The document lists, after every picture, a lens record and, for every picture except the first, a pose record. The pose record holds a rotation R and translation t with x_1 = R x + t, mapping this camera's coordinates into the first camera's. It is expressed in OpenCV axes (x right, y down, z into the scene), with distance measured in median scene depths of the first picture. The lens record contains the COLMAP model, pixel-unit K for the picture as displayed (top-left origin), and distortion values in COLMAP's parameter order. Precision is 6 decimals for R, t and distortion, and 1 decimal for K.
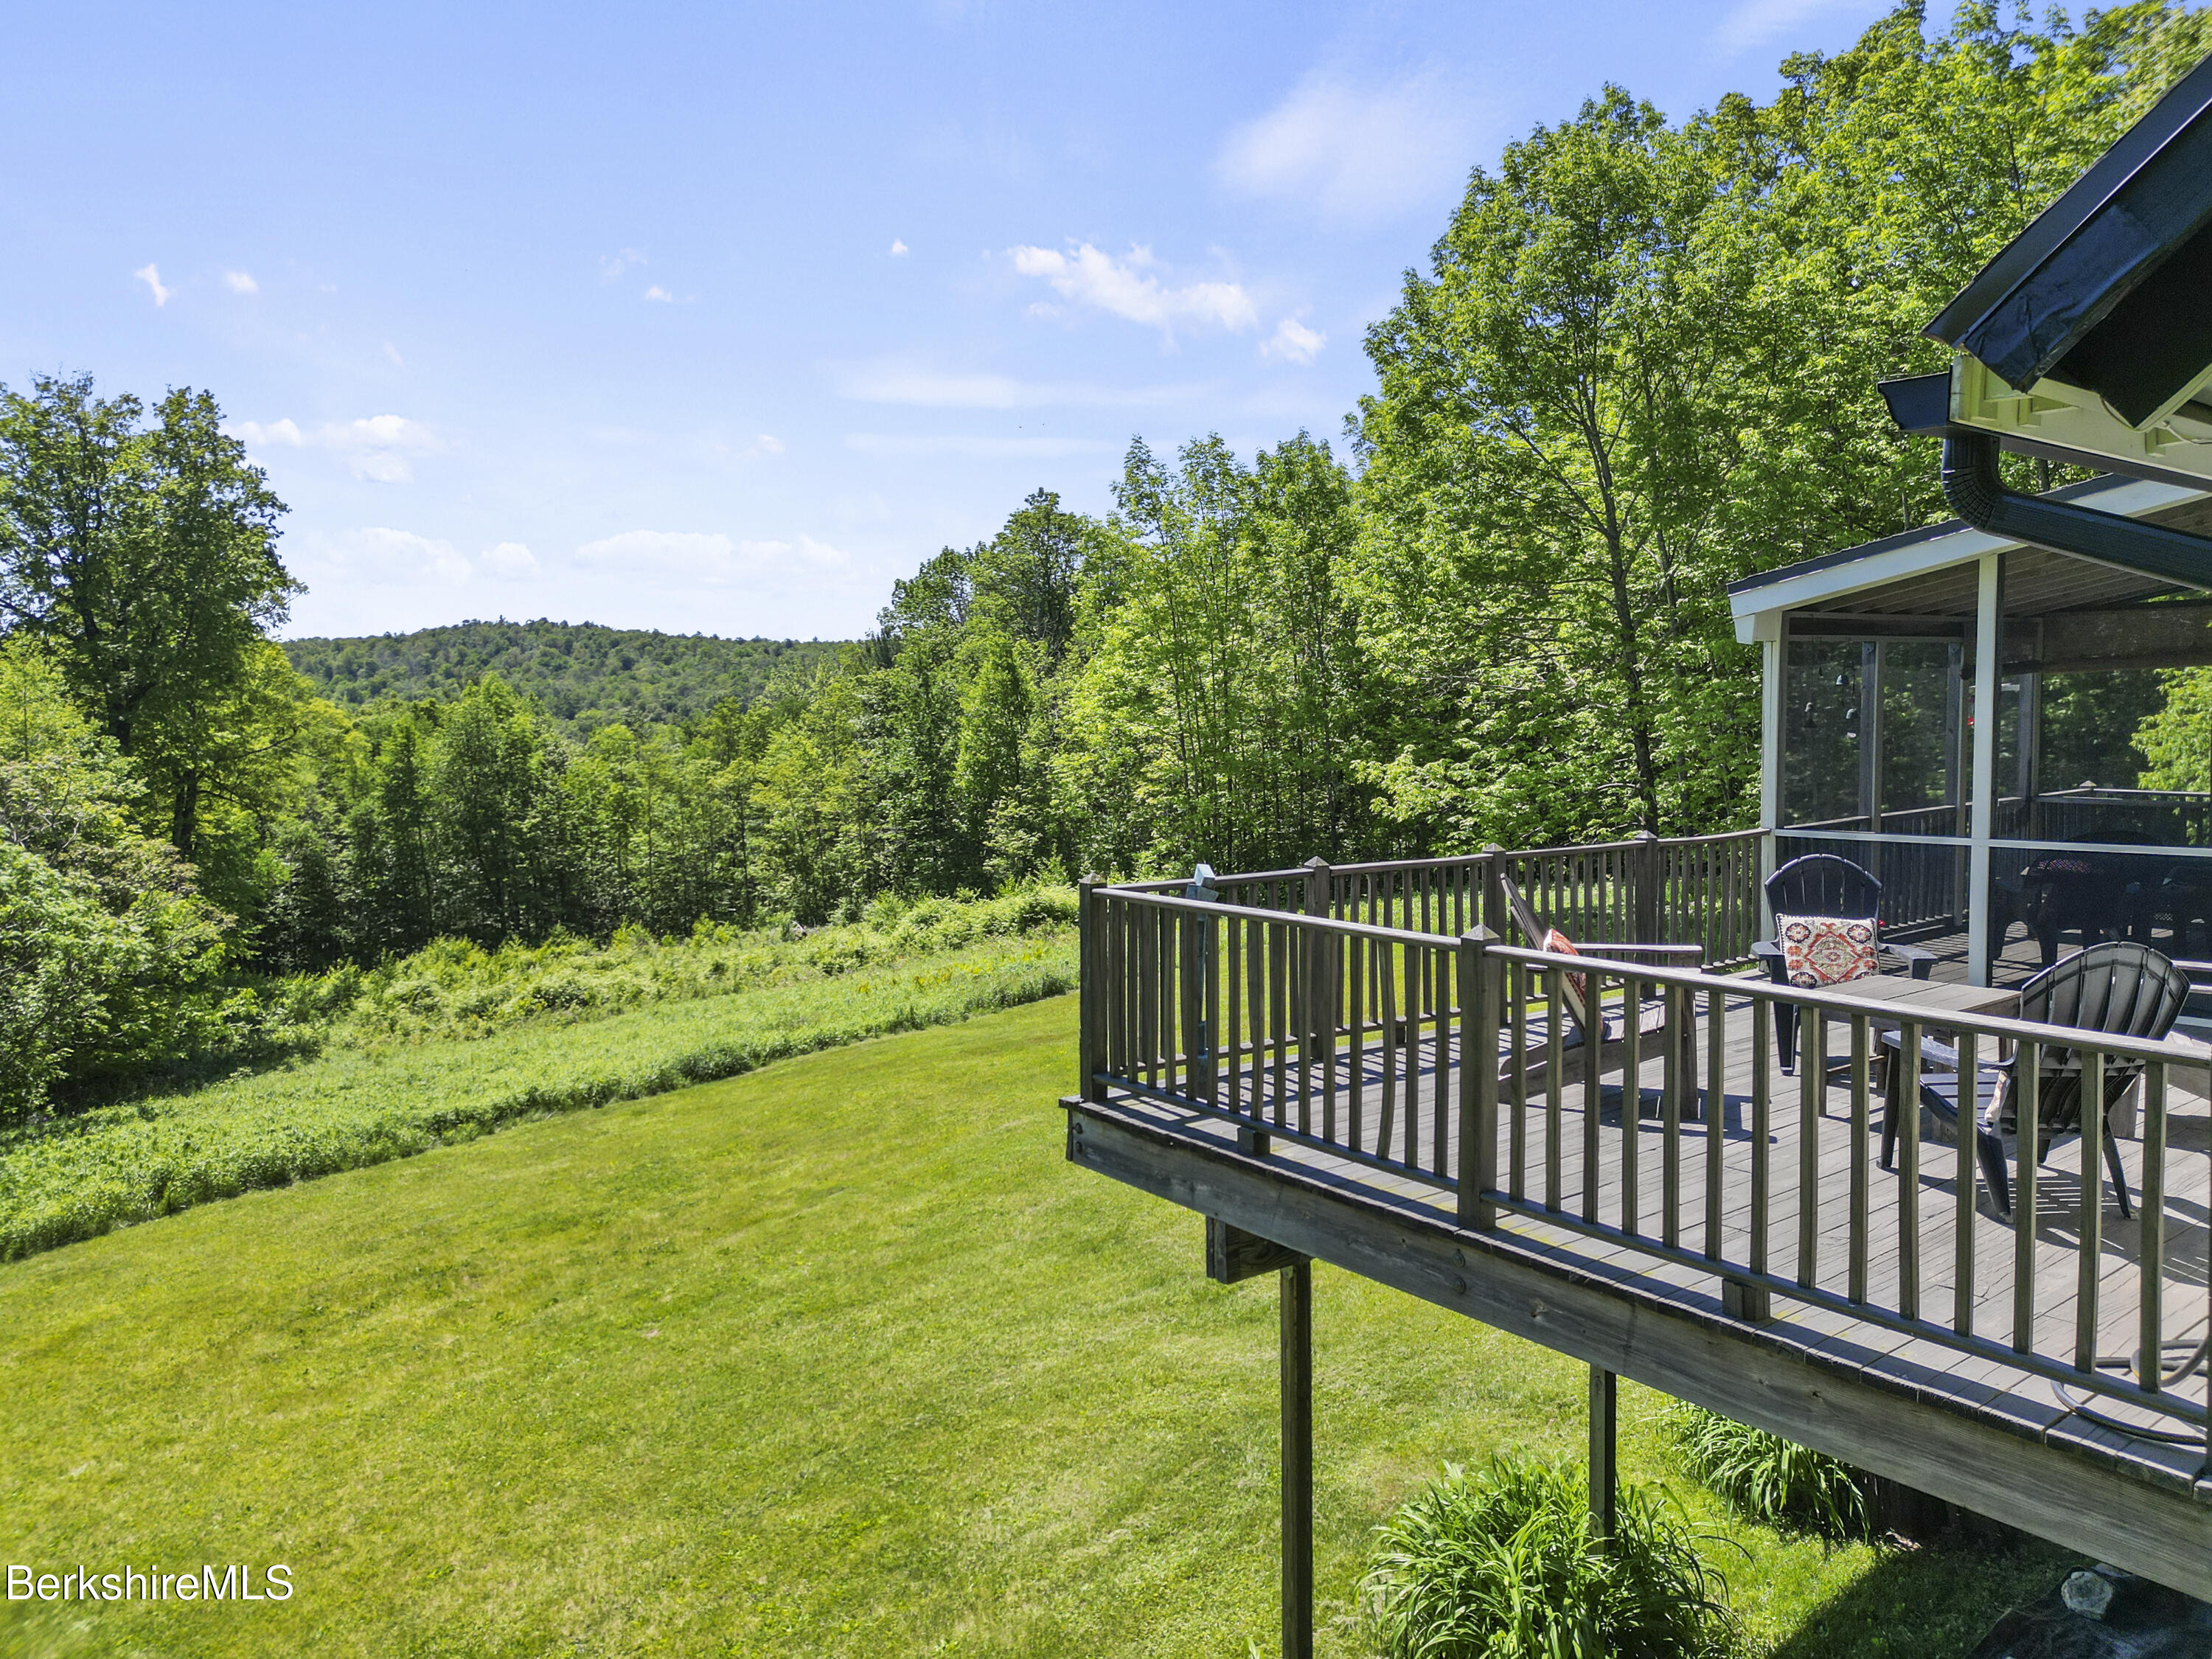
lens RADIAL K [[1552.8, 0, 1150.0], [0, 1552.8, 826.8], [0, 0, 1]] dist [0.028534, -0.045139]
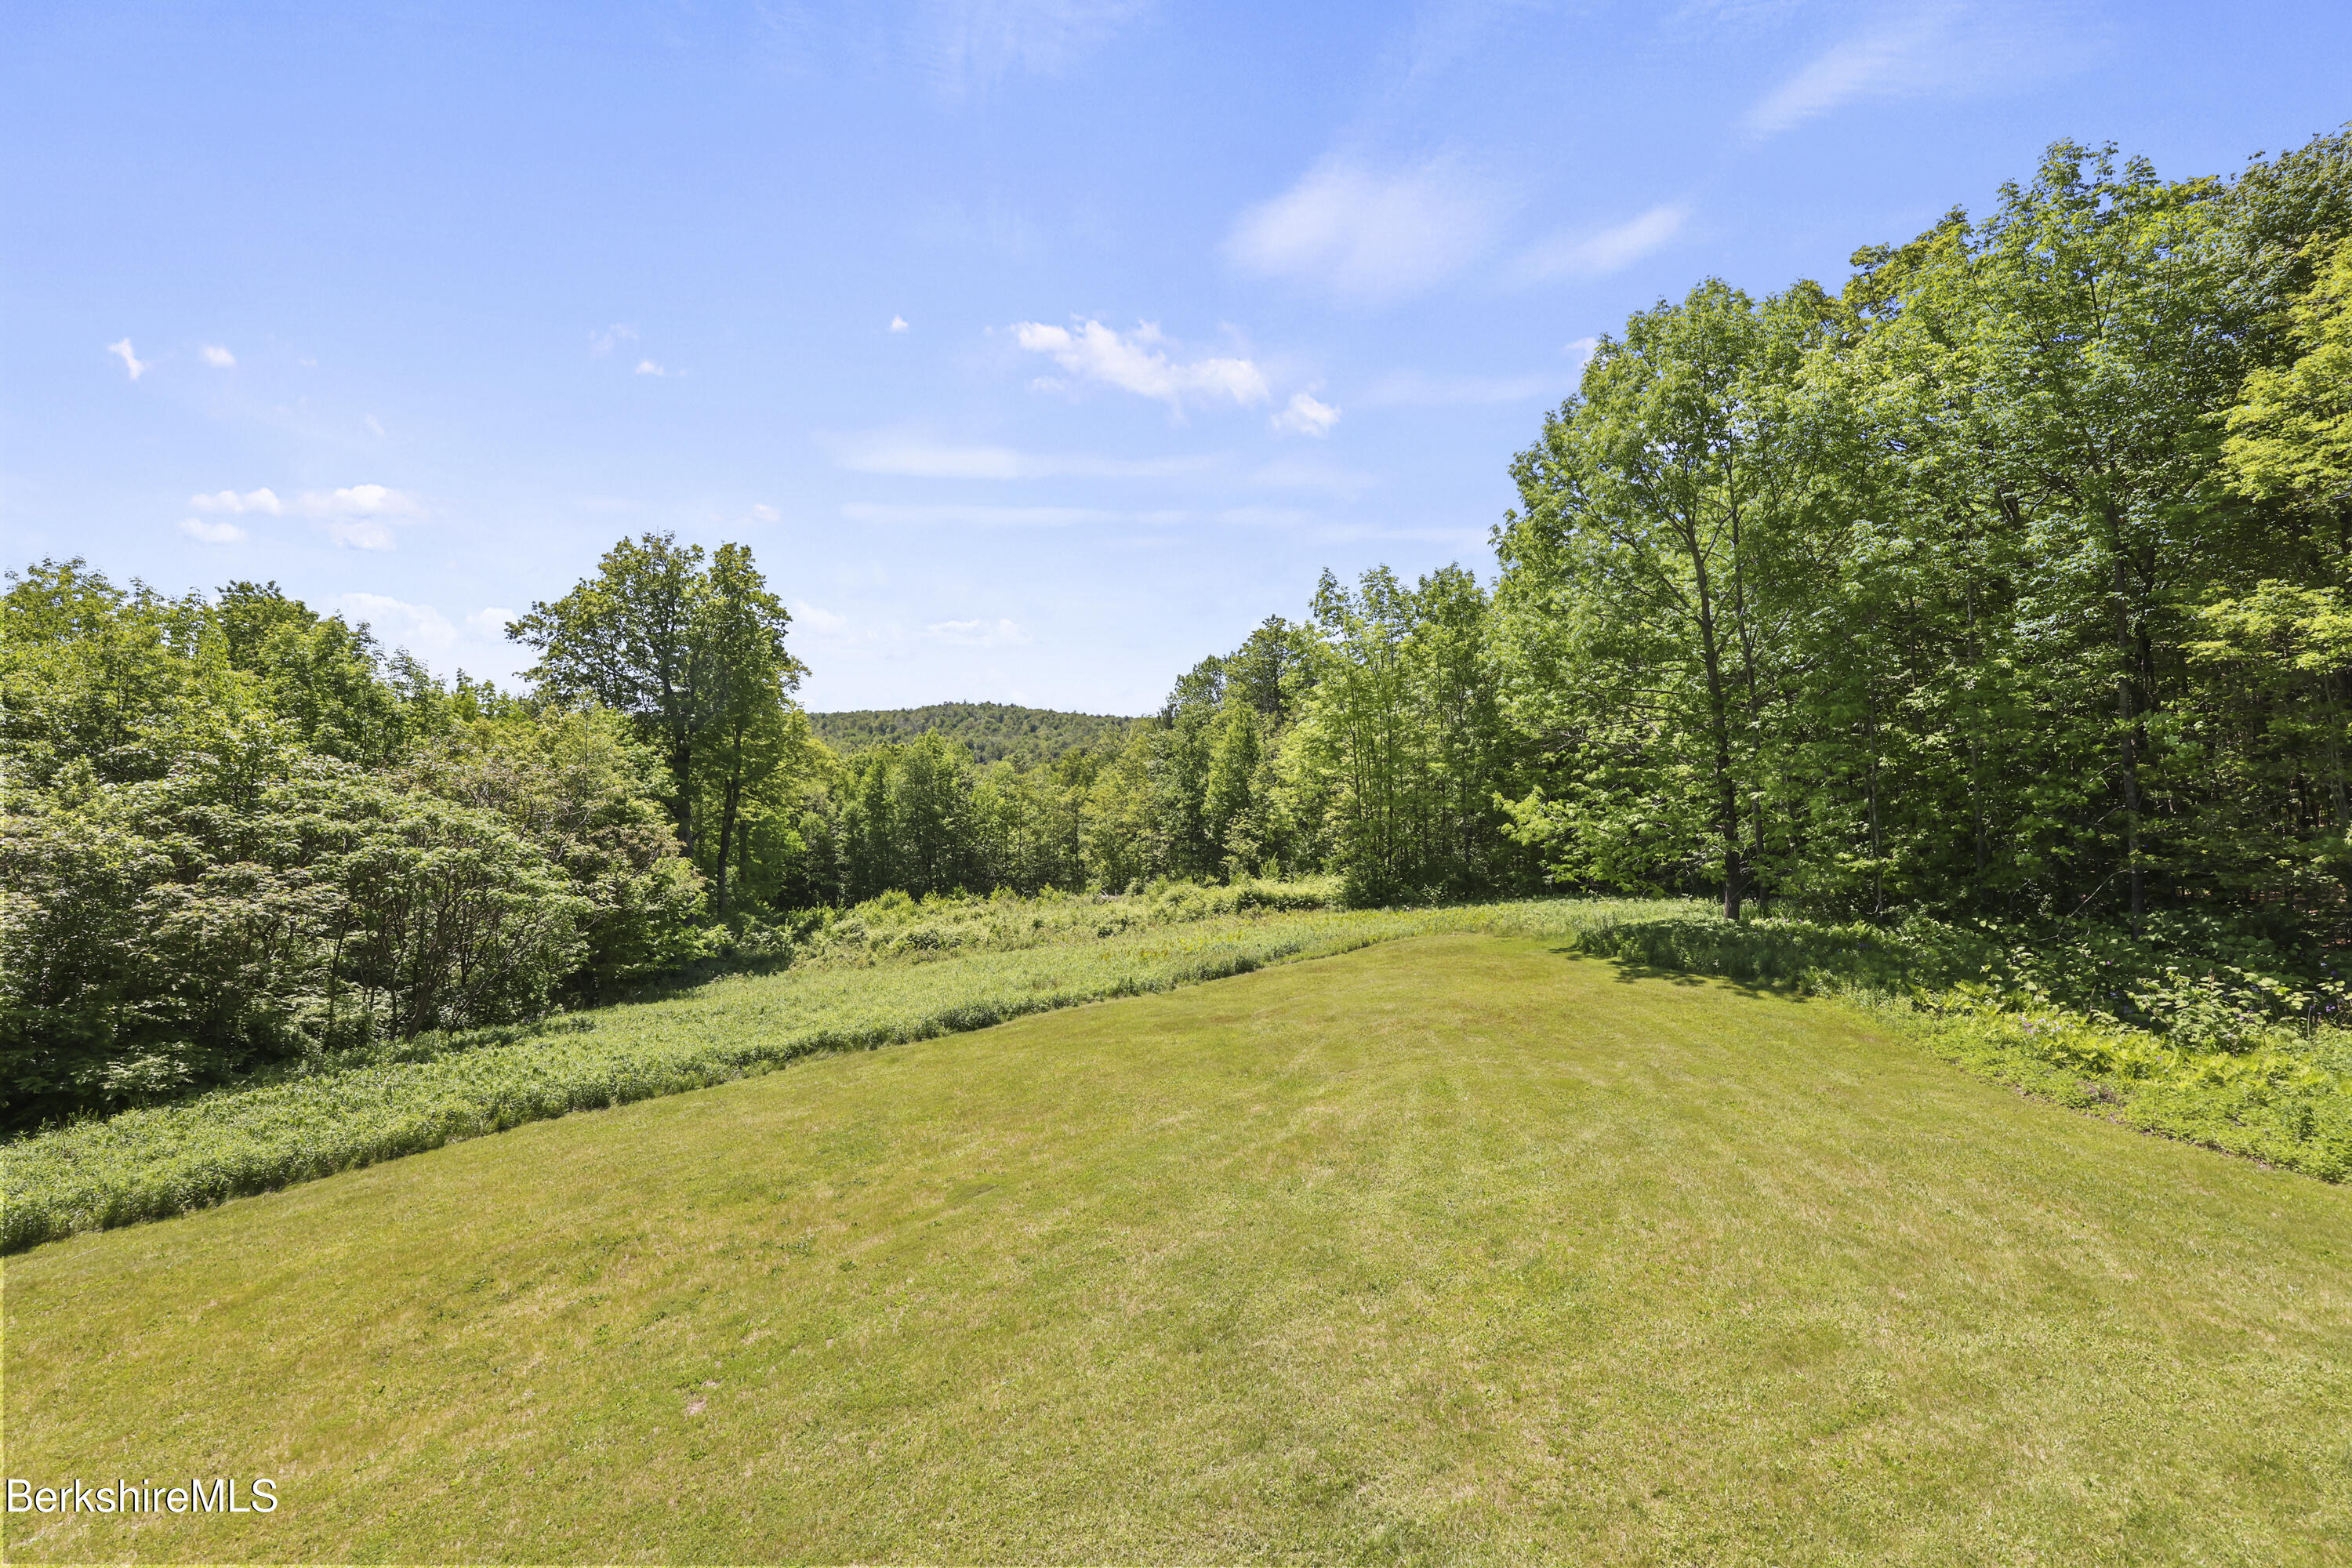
lens RADIAL K [[952.6, 0, 1176.0], [0, 952.6, 784.0], [0, 0, 1]] dist [0.003414, -0.000274]
pose [[0.984094, 0.030279, -0.175051, 0.009387], [-0.039309, 0.998057, -0.048349, -0.004222], [0.173246, 0.054461, 0.983372, 0.120931]]
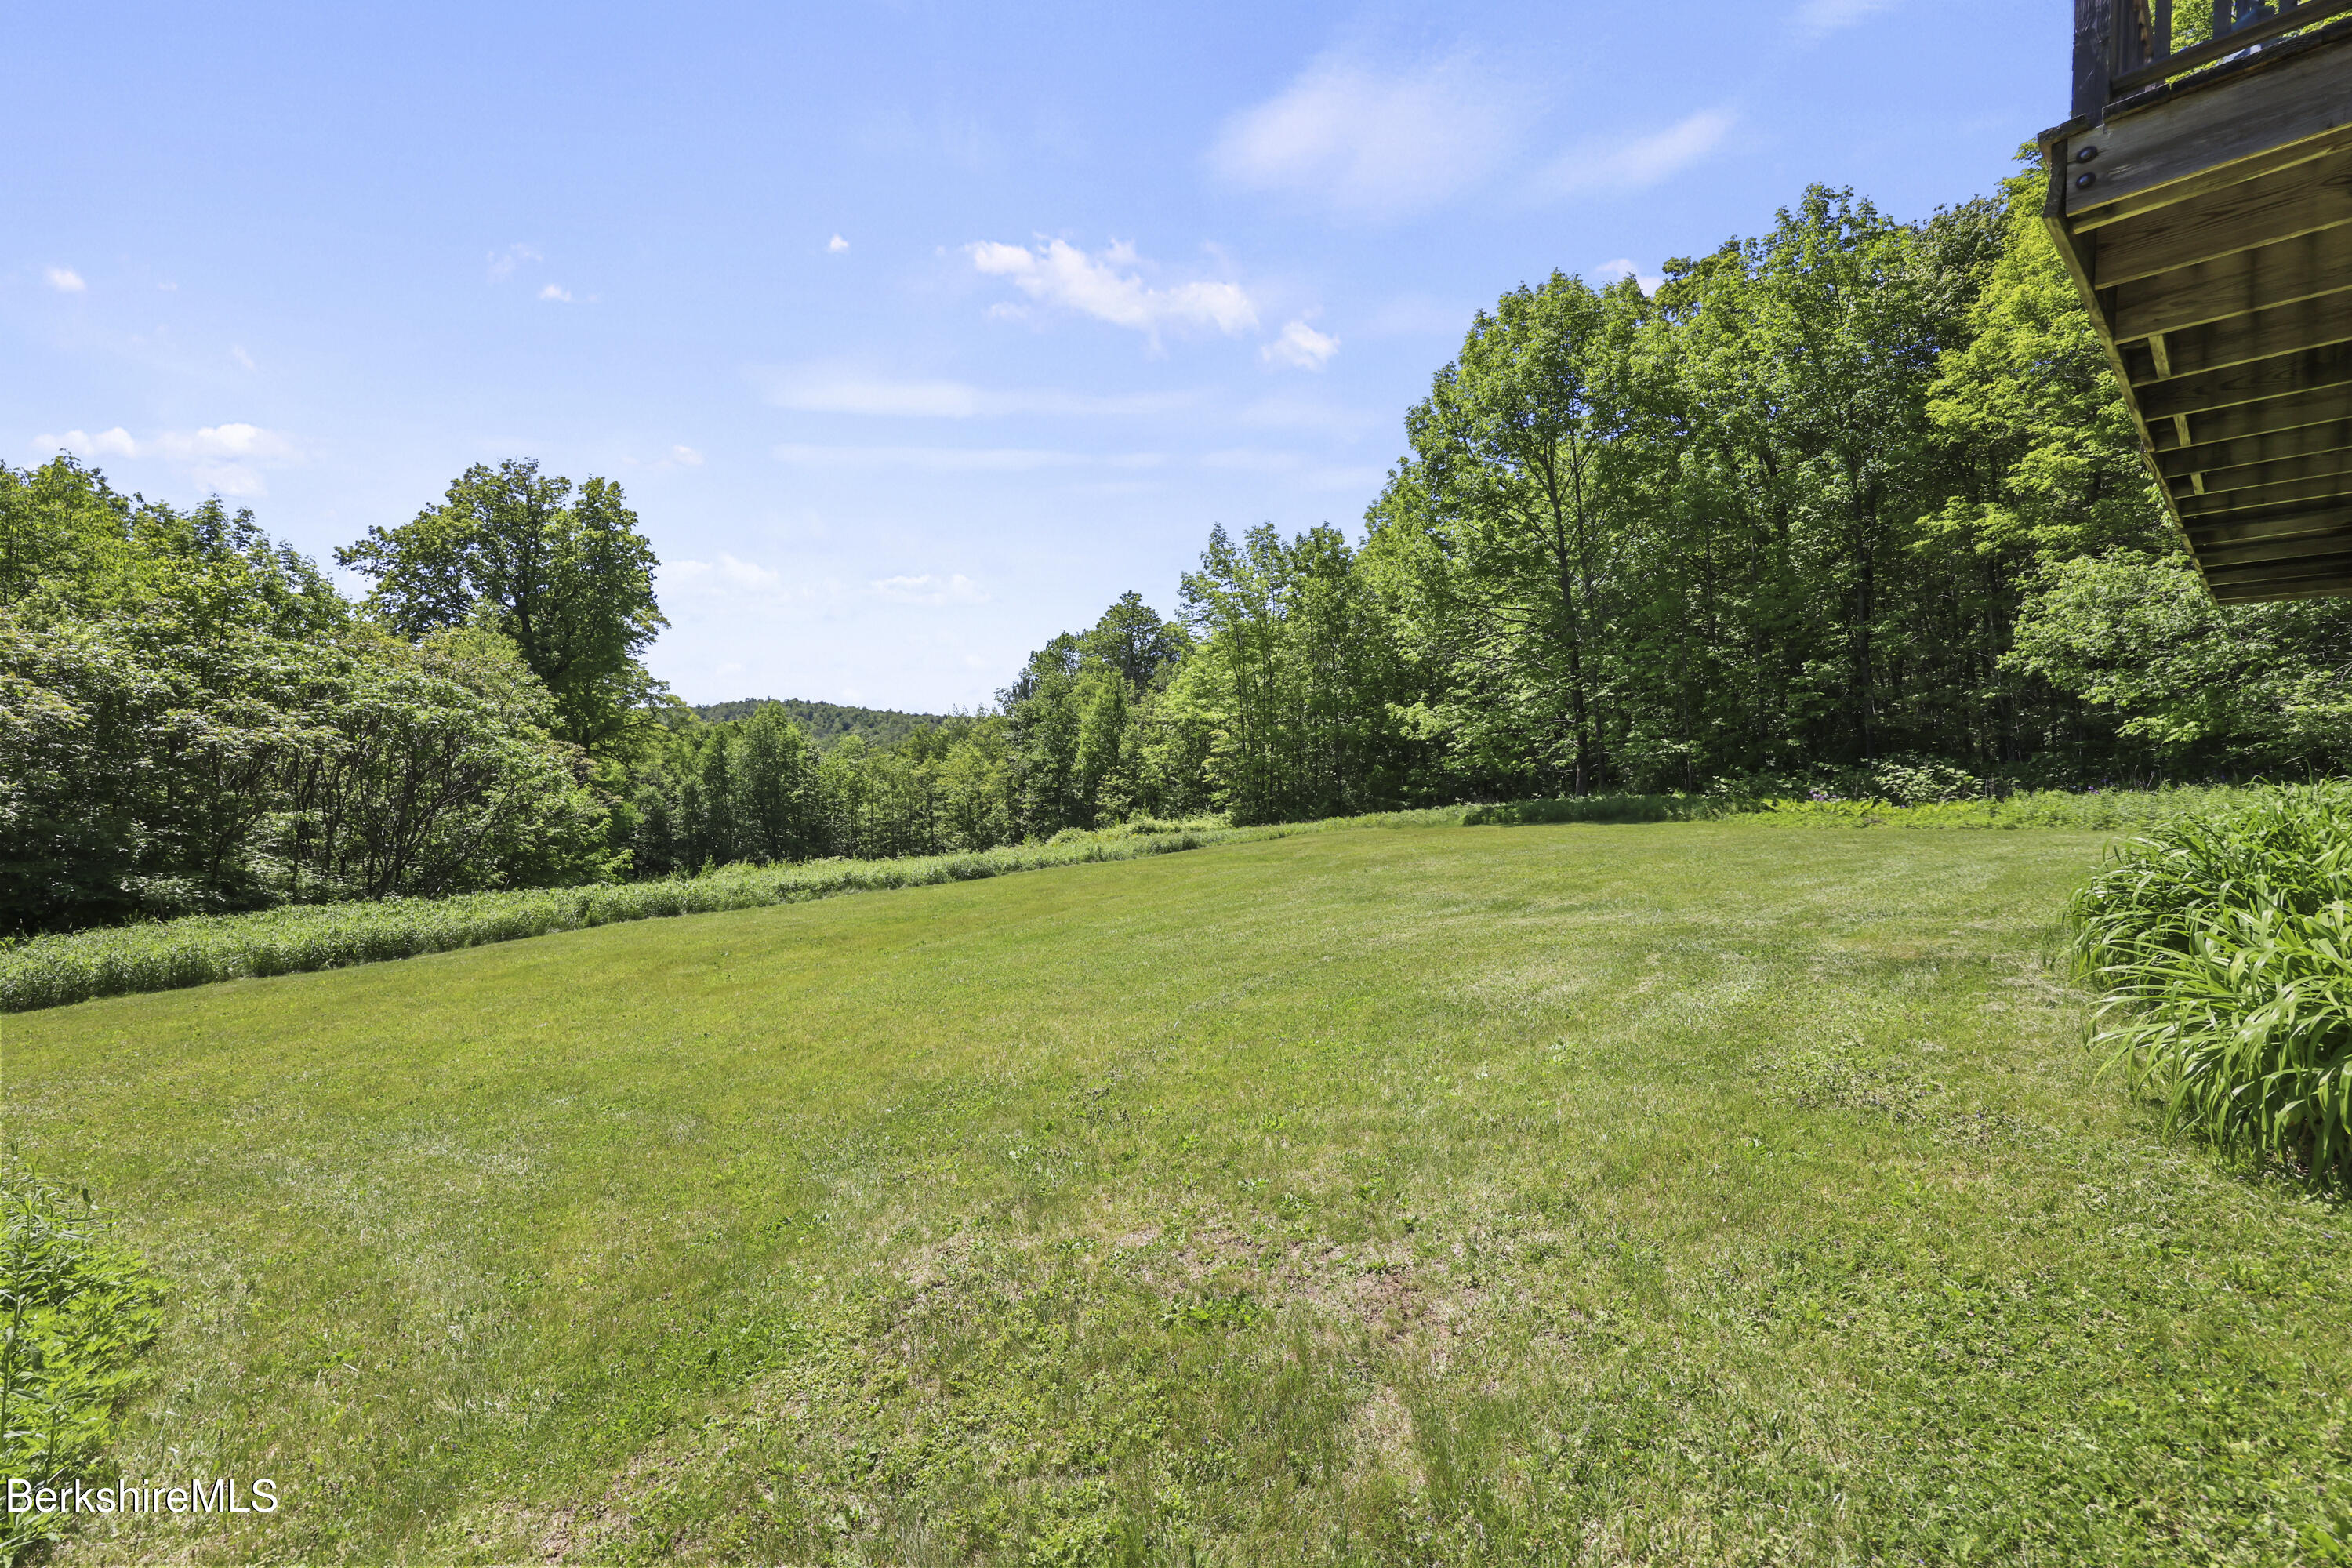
lens RADIAL K [[953.1, 0, 1176.0], [0, 953.1, 784.0], [0, 0, 1]] dist [0.000691, 0.000205]
pose [[0.999616, 0.023695, 0.014371, -0.053725], [-0.022823, 0.998052, -0.058059, 0.059924], [-0.015719, 0.057709, 0.998210, 0.064793]]
